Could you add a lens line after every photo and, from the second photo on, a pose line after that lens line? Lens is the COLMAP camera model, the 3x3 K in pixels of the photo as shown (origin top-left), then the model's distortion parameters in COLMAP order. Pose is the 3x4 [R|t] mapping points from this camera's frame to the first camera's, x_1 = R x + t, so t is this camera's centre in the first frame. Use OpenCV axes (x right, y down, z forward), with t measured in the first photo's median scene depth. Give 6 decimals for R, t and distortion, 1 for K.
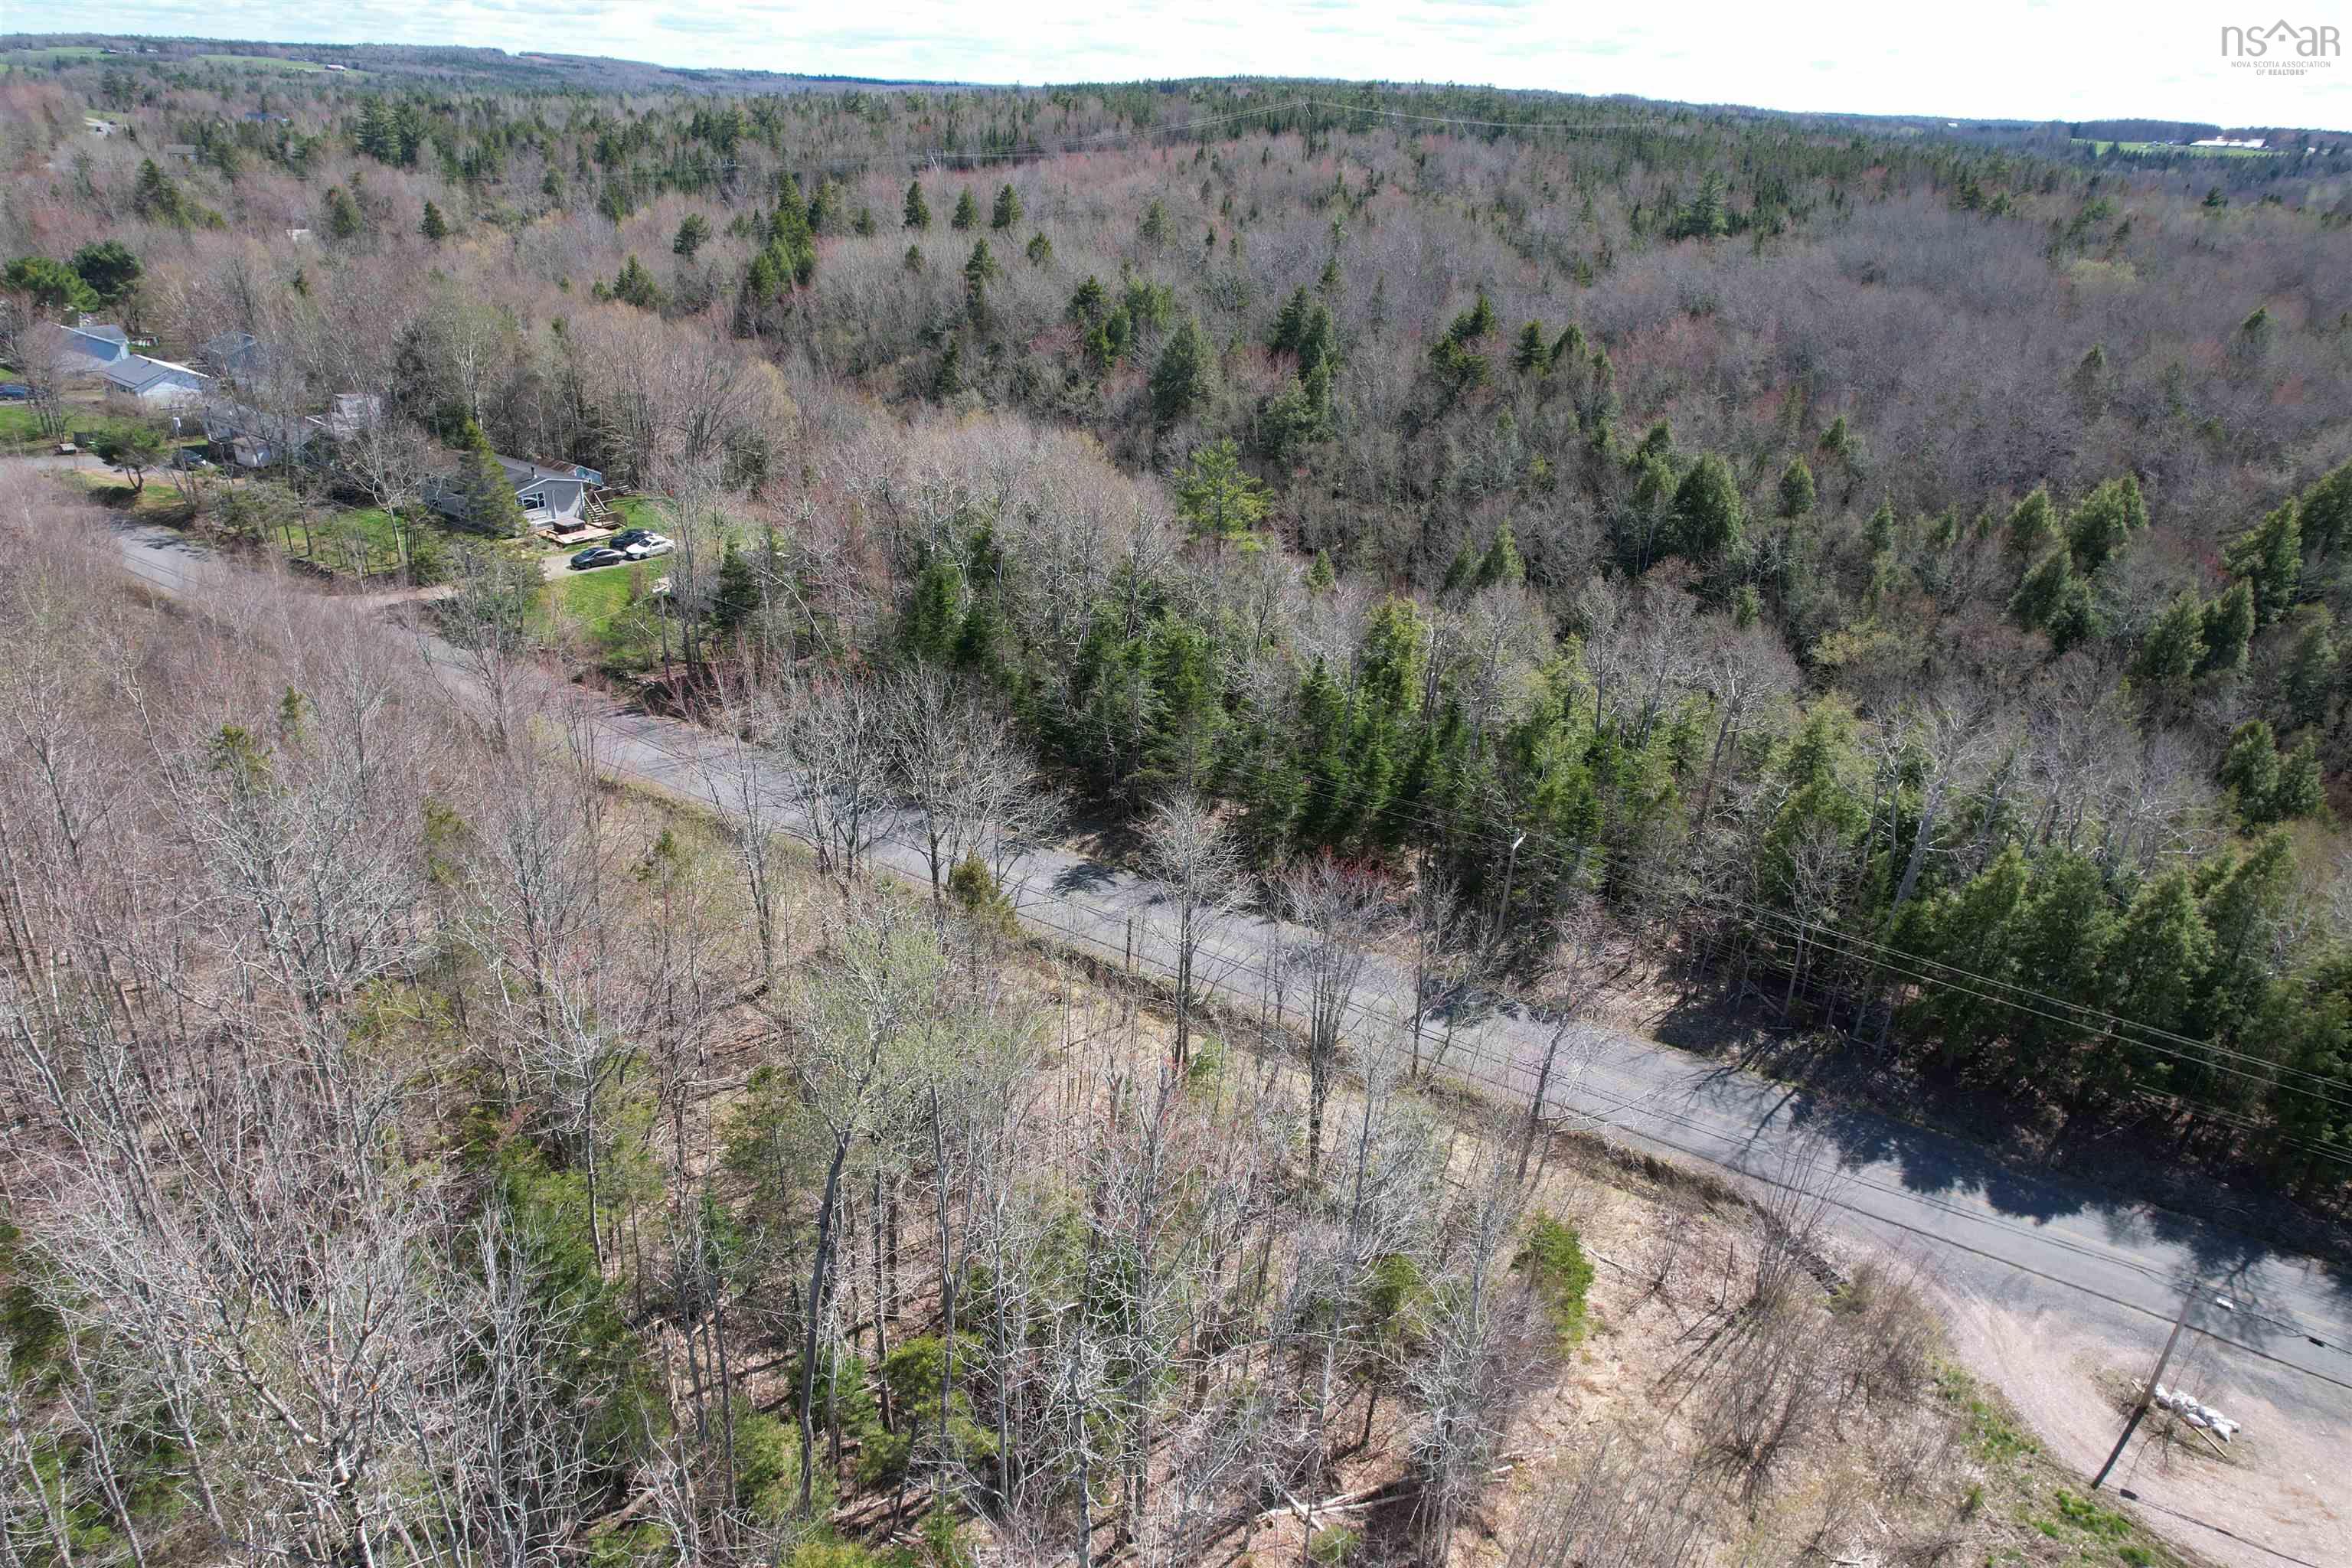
lens RADIAL K [[1479.5, 0, 1176.0], [0, 1479.5, 784.0], [0, 0, 1]] dist [-0.095451, 0.078919]
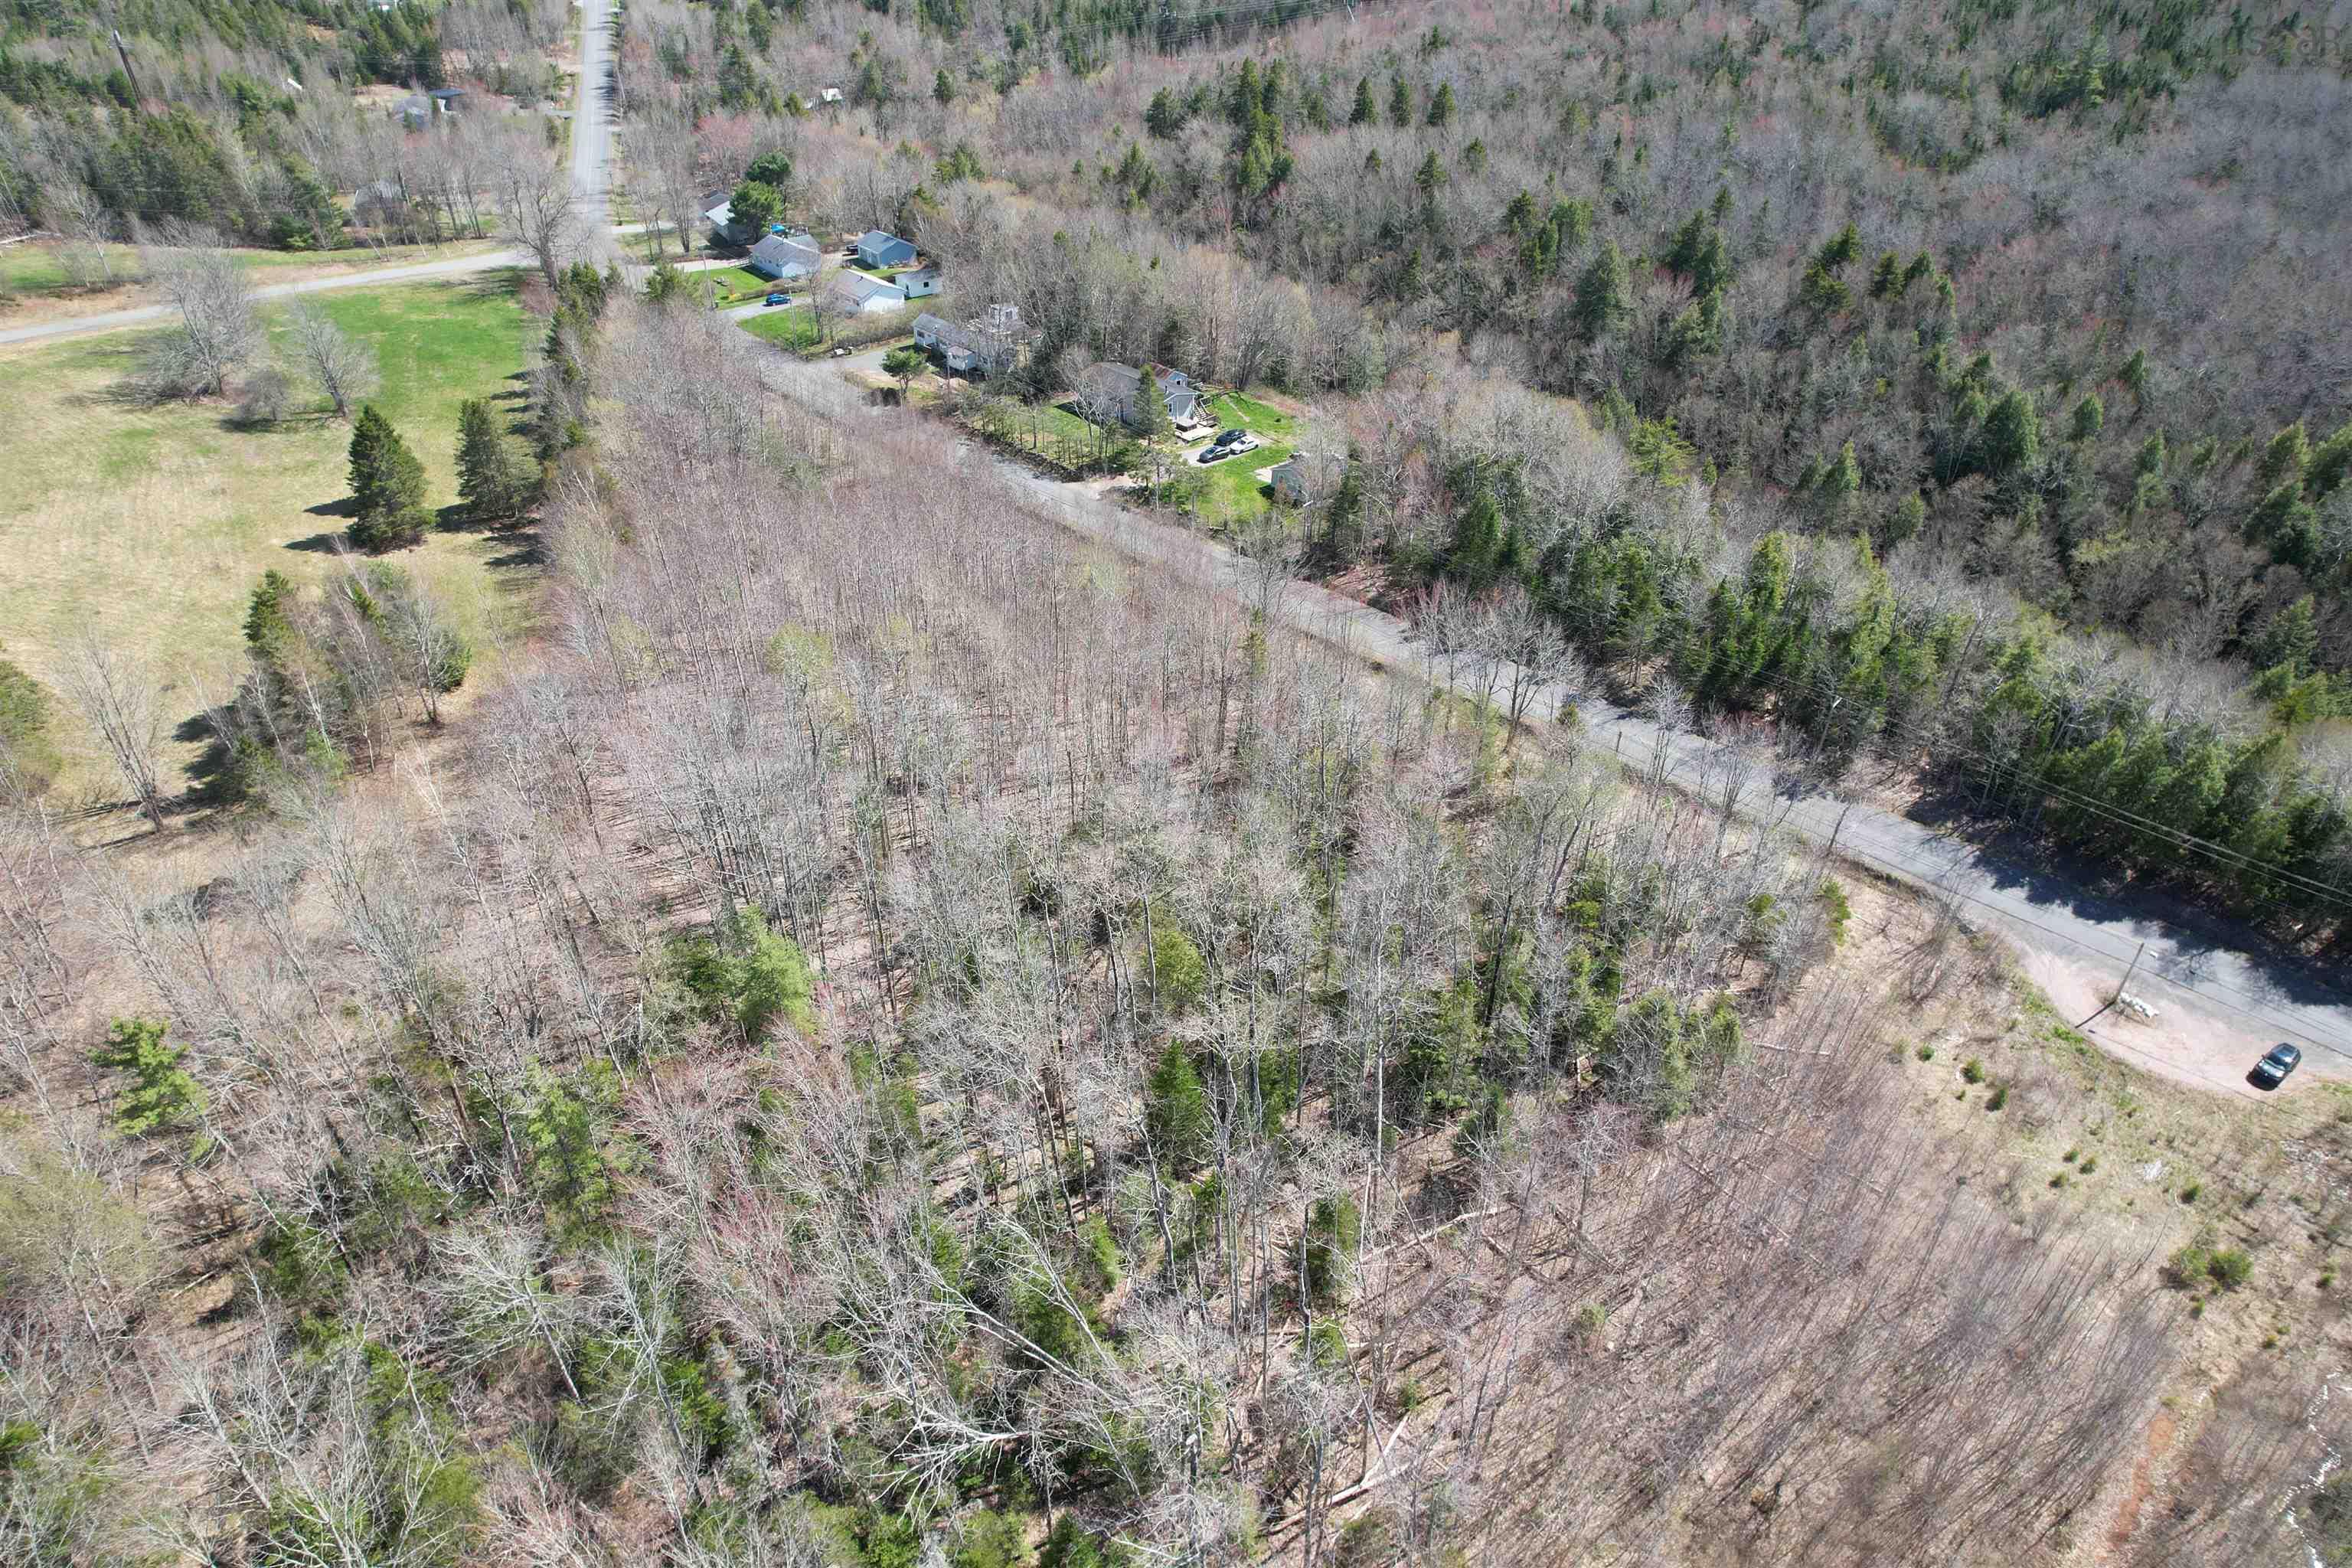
lens RADIAL K [[1479.5, 0, 1176.0], [0, 1479.5, 784.0], [0, 0, 1]] dist [-0.095451, 0.078919]
pose [[0.980733, 0.069637, -0.182522, -0.164656], [-0.036751, 0.983395, 0.177721, -0.107715], [0.191867, -0.167589, 0.967006, -0.646408]]
